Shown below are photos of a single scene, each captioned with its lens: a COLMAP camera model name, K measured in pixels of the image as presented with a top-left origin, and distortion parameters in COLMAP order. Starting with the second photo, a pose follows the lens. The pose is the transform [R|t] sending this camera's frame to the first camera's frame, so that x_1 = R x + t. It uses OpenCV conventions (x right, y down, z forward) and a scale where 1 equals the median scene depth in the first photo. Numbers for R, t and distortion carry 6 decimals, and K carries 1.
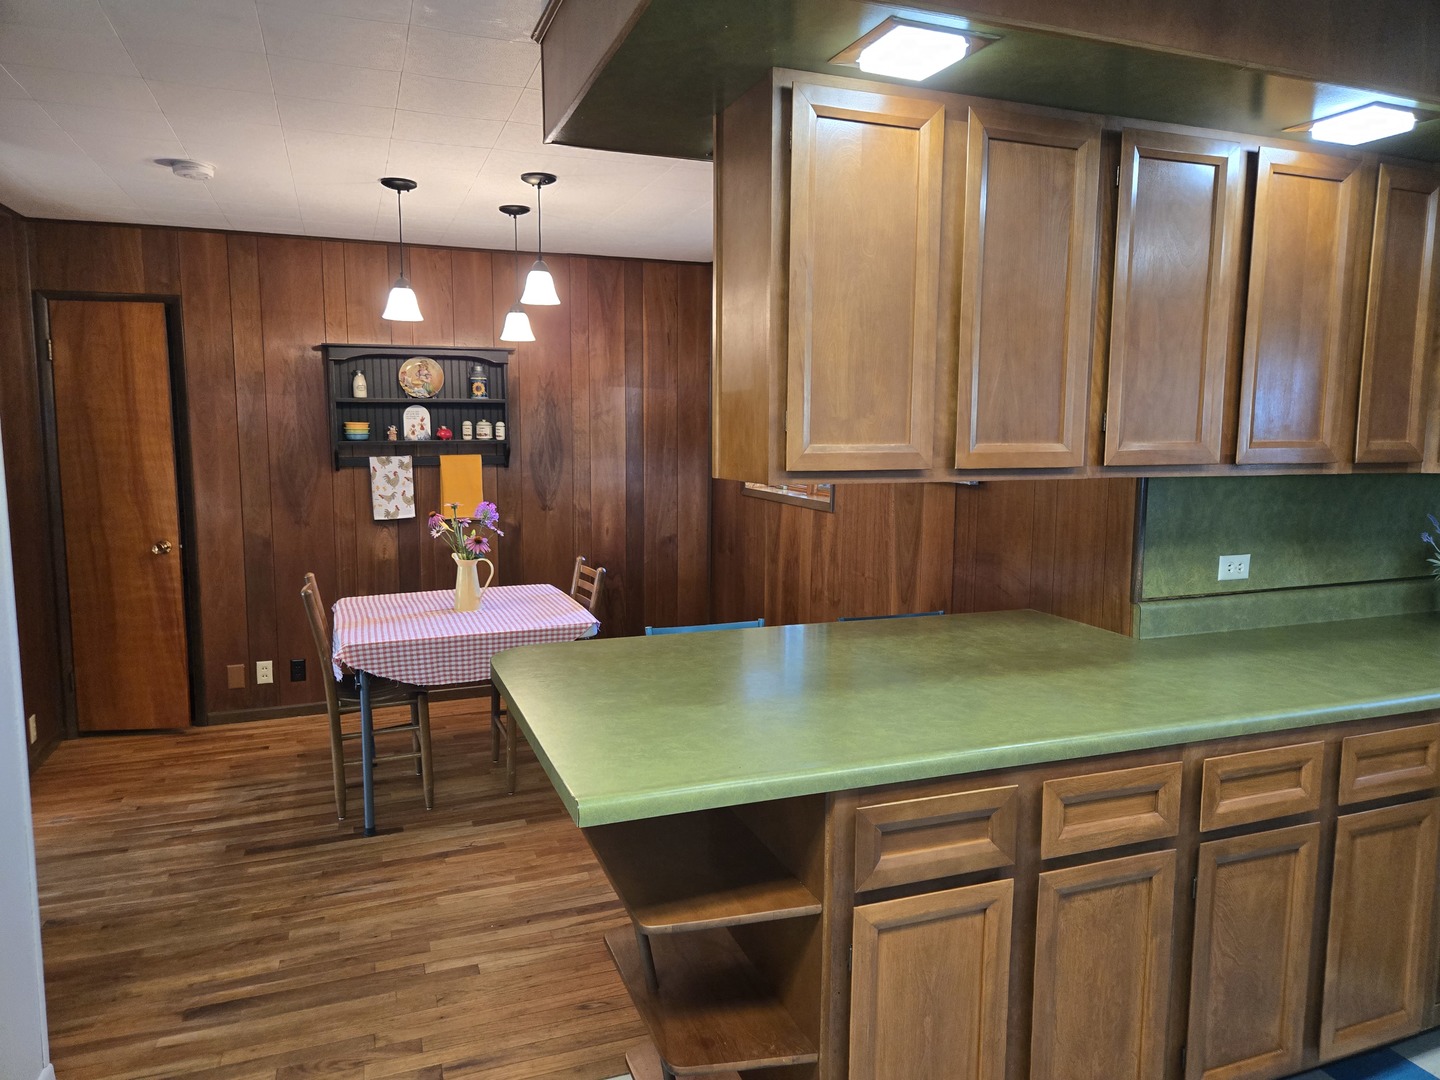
lens RADIAL K [[967.7, 0, 720.9], [0, 967.7, 527.7], [0, 0, 1]] dist [0.074684, -0.059437]
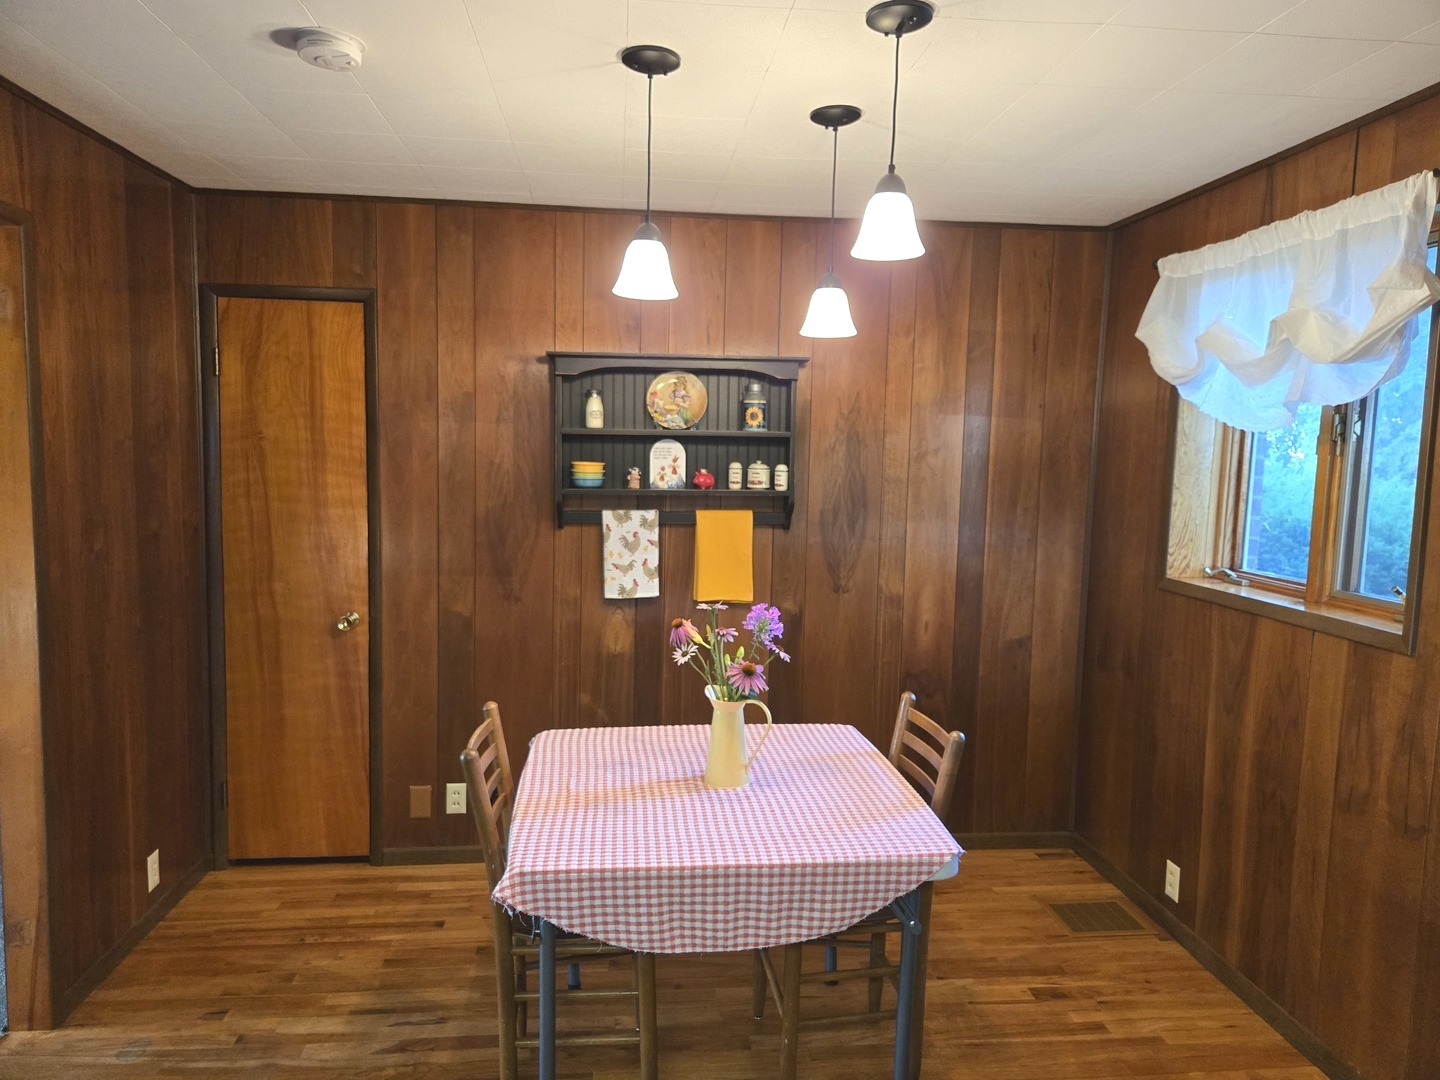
lens RADIAL K [[967.7, 0, 720.9], [0, 967.7, 527.7], [0, 0, 1]] dist [0.074684, -0.059437]
pose [[0.966203, 0.038323, -0.254917, -0.130435], [-0.046498, 0.998577, -0.026121, -0.062666], [0.253553, 0.037091, 0.966610, 0.463408]]
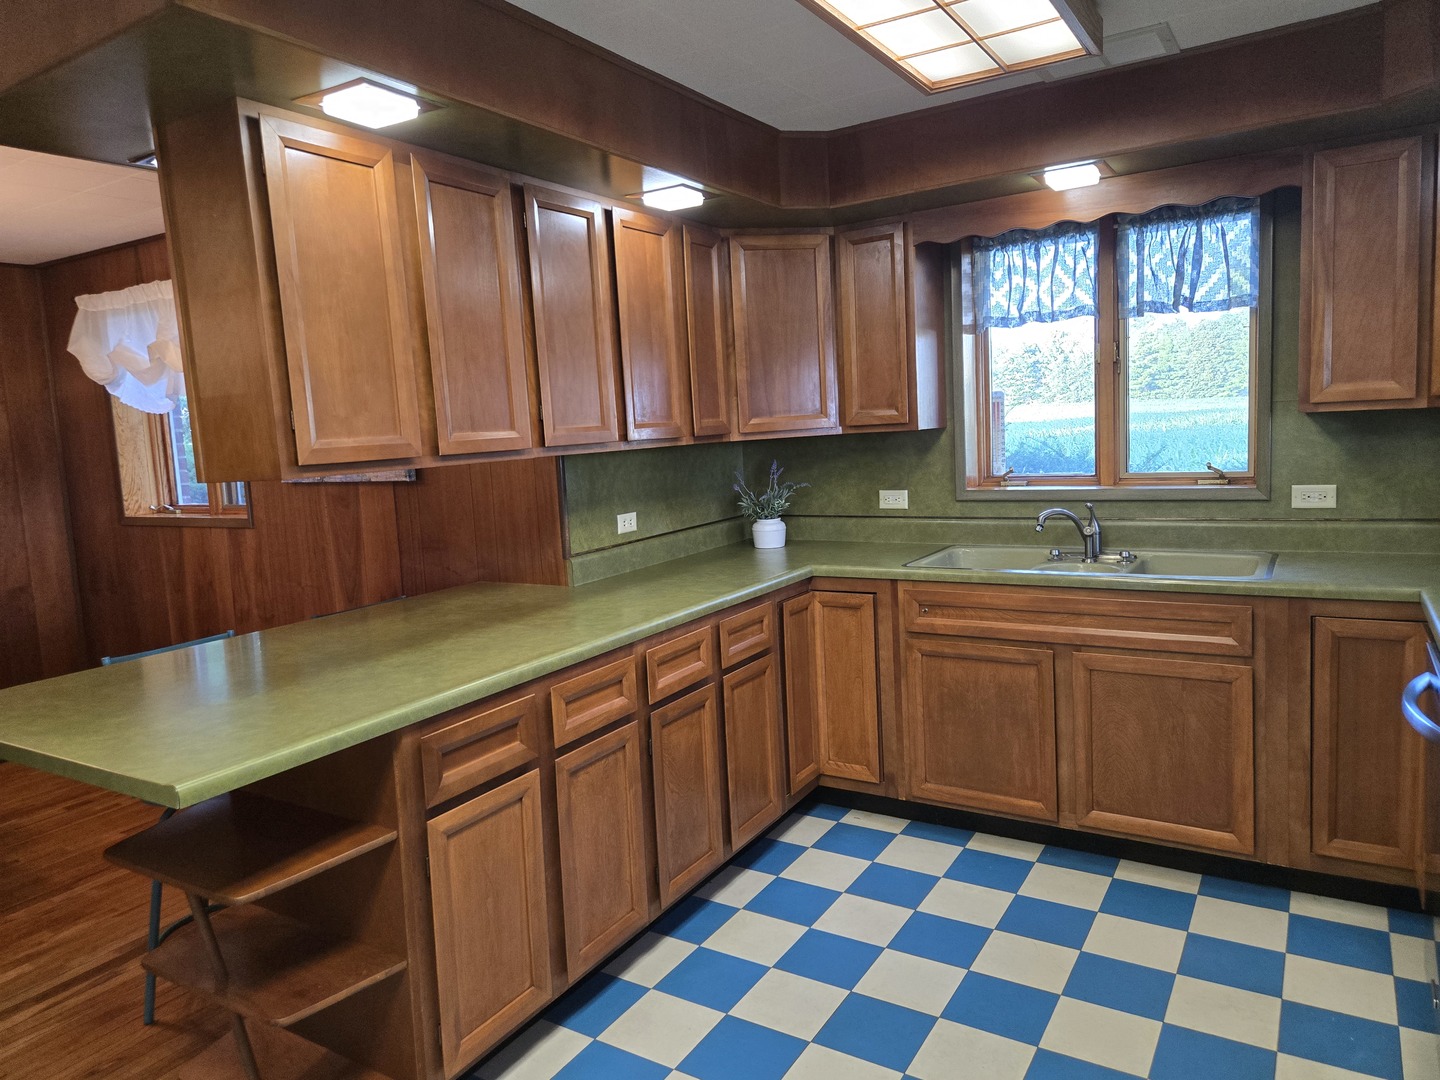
lens RADIAL K [[967.7, 0, 720.9], [0, 967.7, 527.7], [0, 0, 1]] dist [0.074684, -0.059437]
pose [[0.795069, -0.118069, 0.594916, -0.116285], [0.128325, 0.991410, 0.025260, 0.023502], [-0.592789, 0.056259, 0.803391, -0.088474]]
